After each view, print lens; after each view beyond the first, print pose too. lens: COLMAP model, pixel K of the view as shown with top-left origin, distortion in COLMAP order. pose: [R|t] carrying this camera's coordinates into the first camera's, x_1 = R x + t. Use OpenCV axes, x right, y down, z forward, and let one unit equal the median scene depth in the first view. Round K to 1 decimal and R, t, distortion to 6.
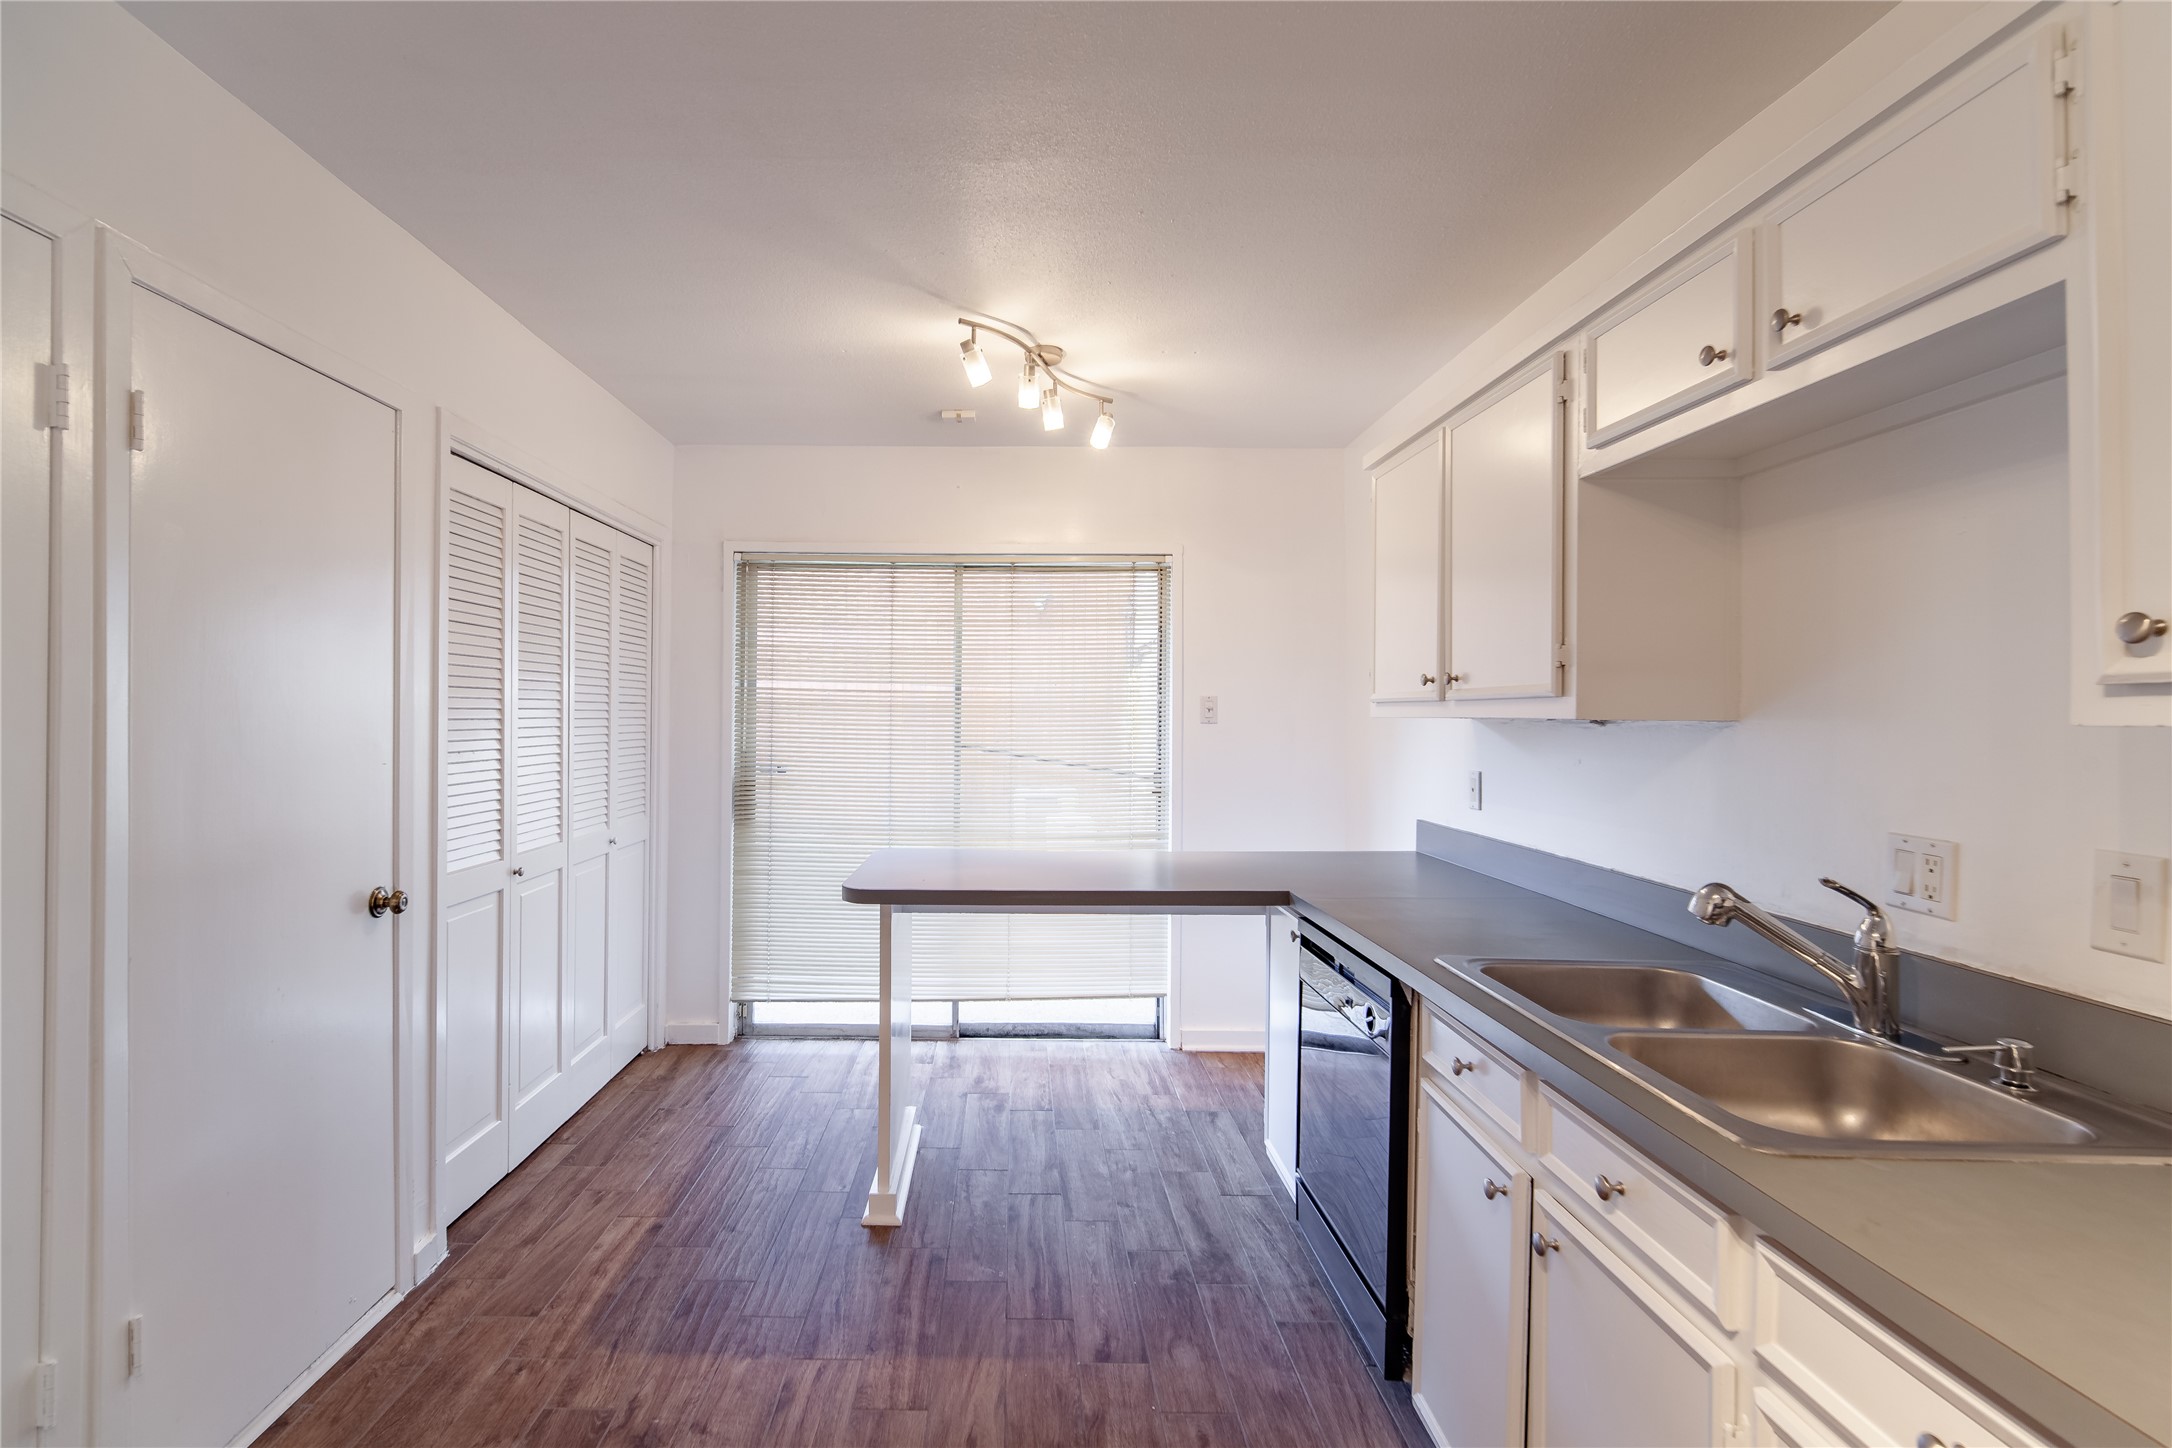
lens RADIAL K [[991.5, 0, 1014.1], [0, 991.5, 706.0], [0, 0, 1]] dist [-0.000209, -0.000976]
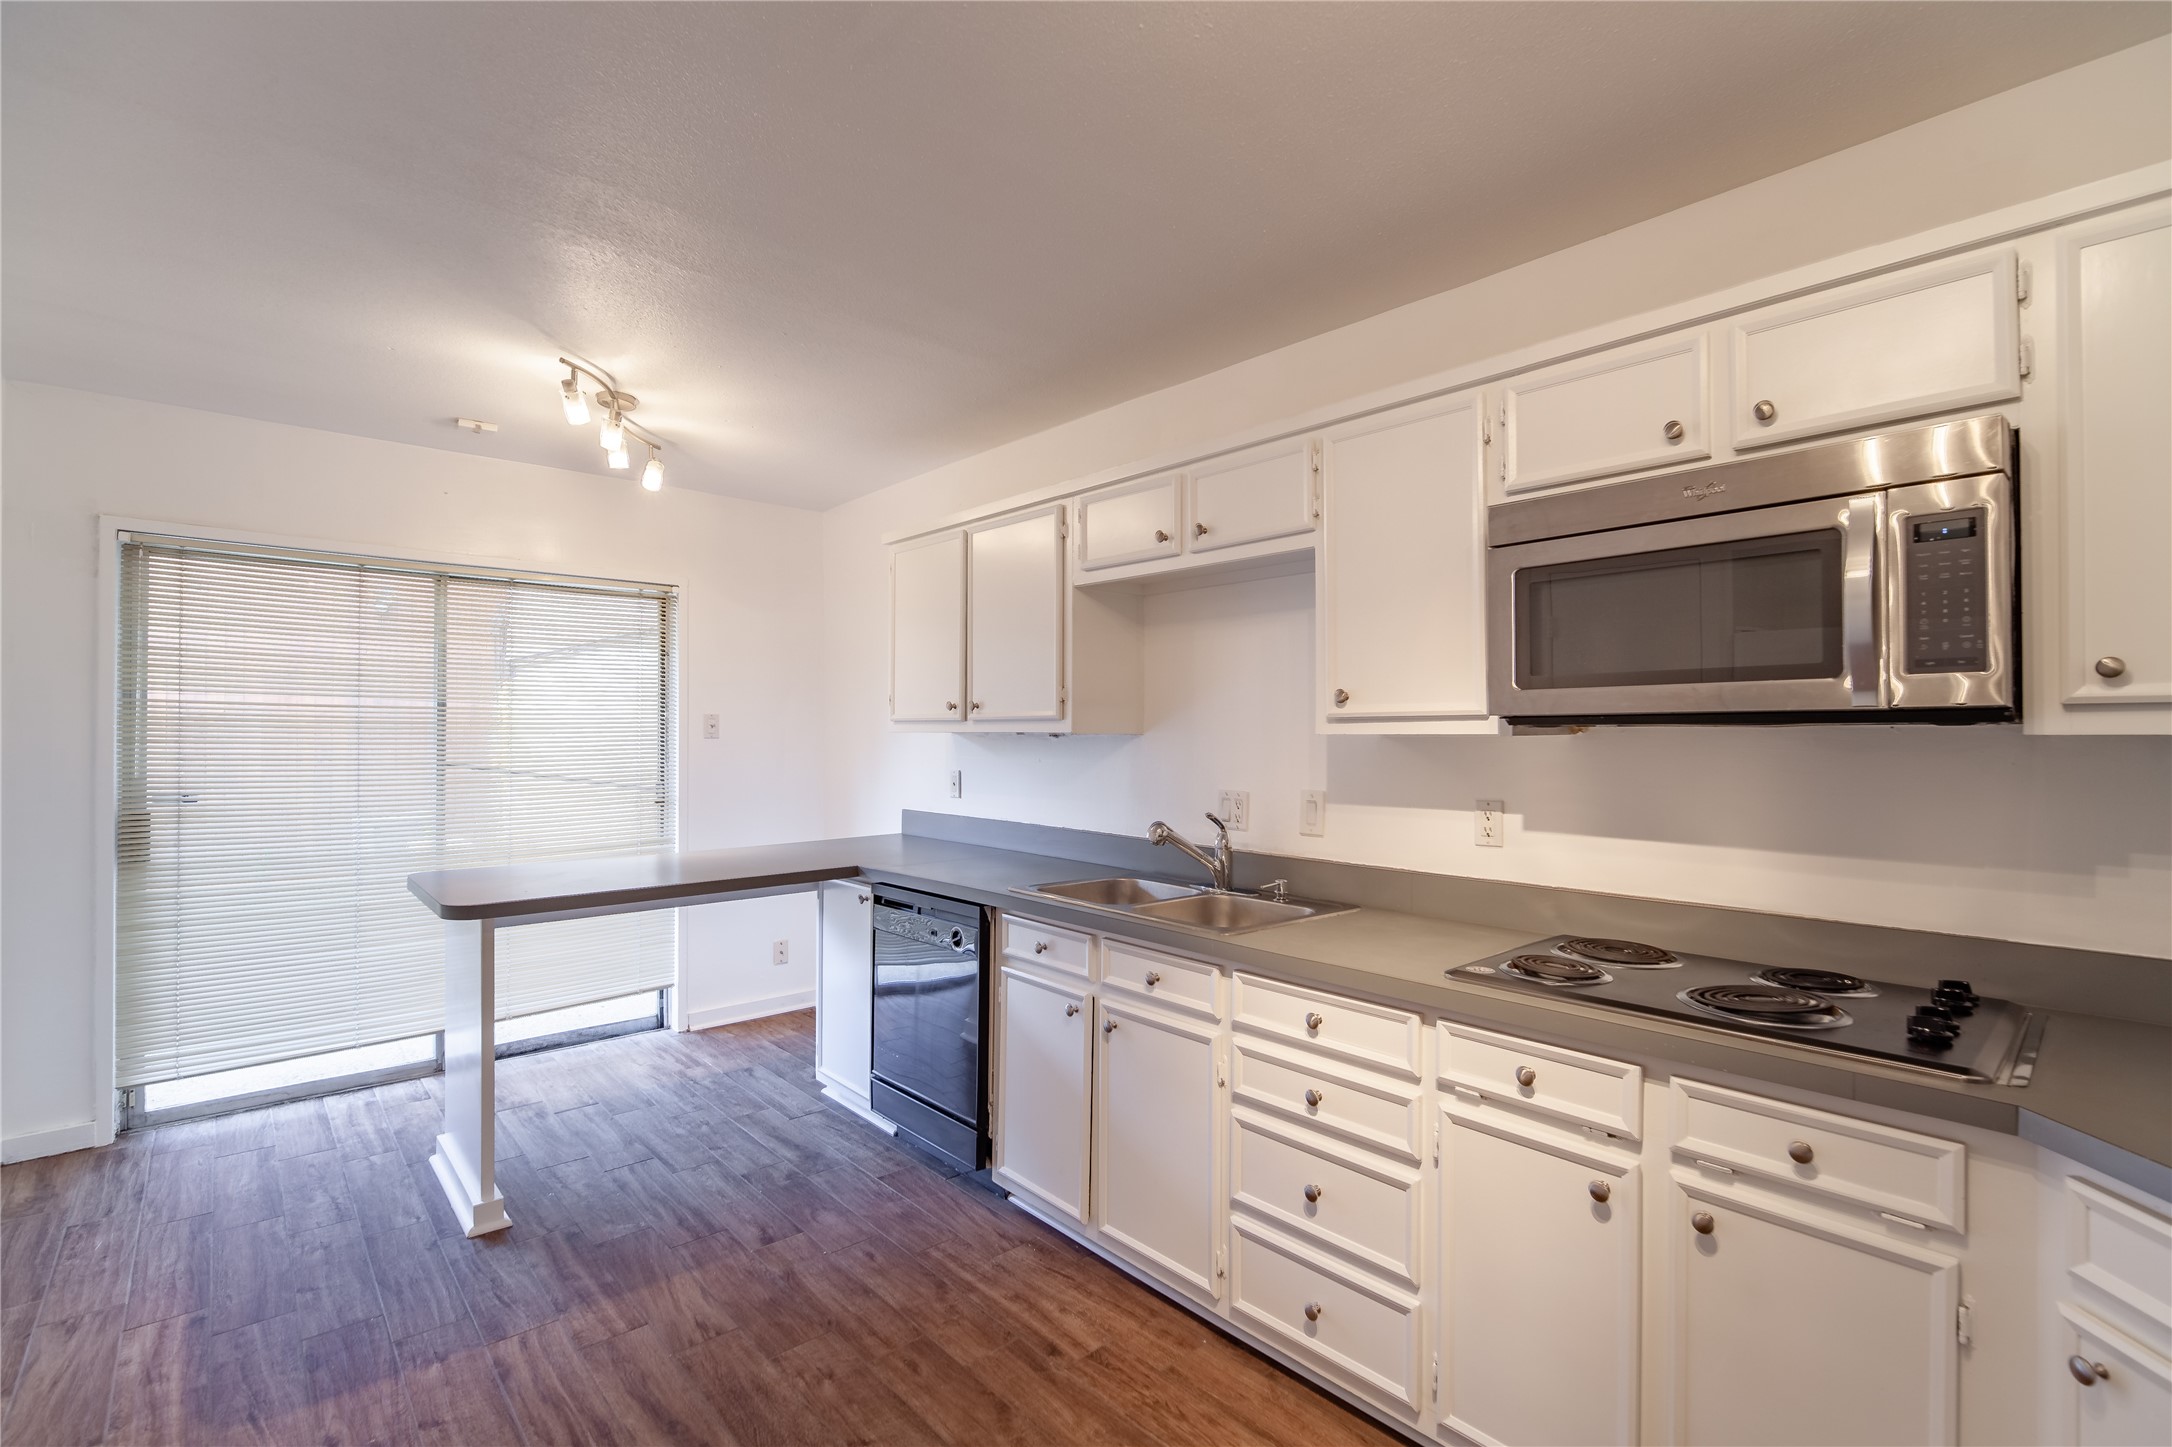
lens RADIAL K [[969.3, 0, 1046.8], [0, 969.3, 724.1], [0, 0, 1]] dist [-0.000813, -0.006808]
pose [[0.757403, 0.000703, 0.652947, -0.294632], [-0.002993, 0.999993, 0.002395, -0.003309], [-0.652941, -0.003768, 0.757400, -0.107474]]
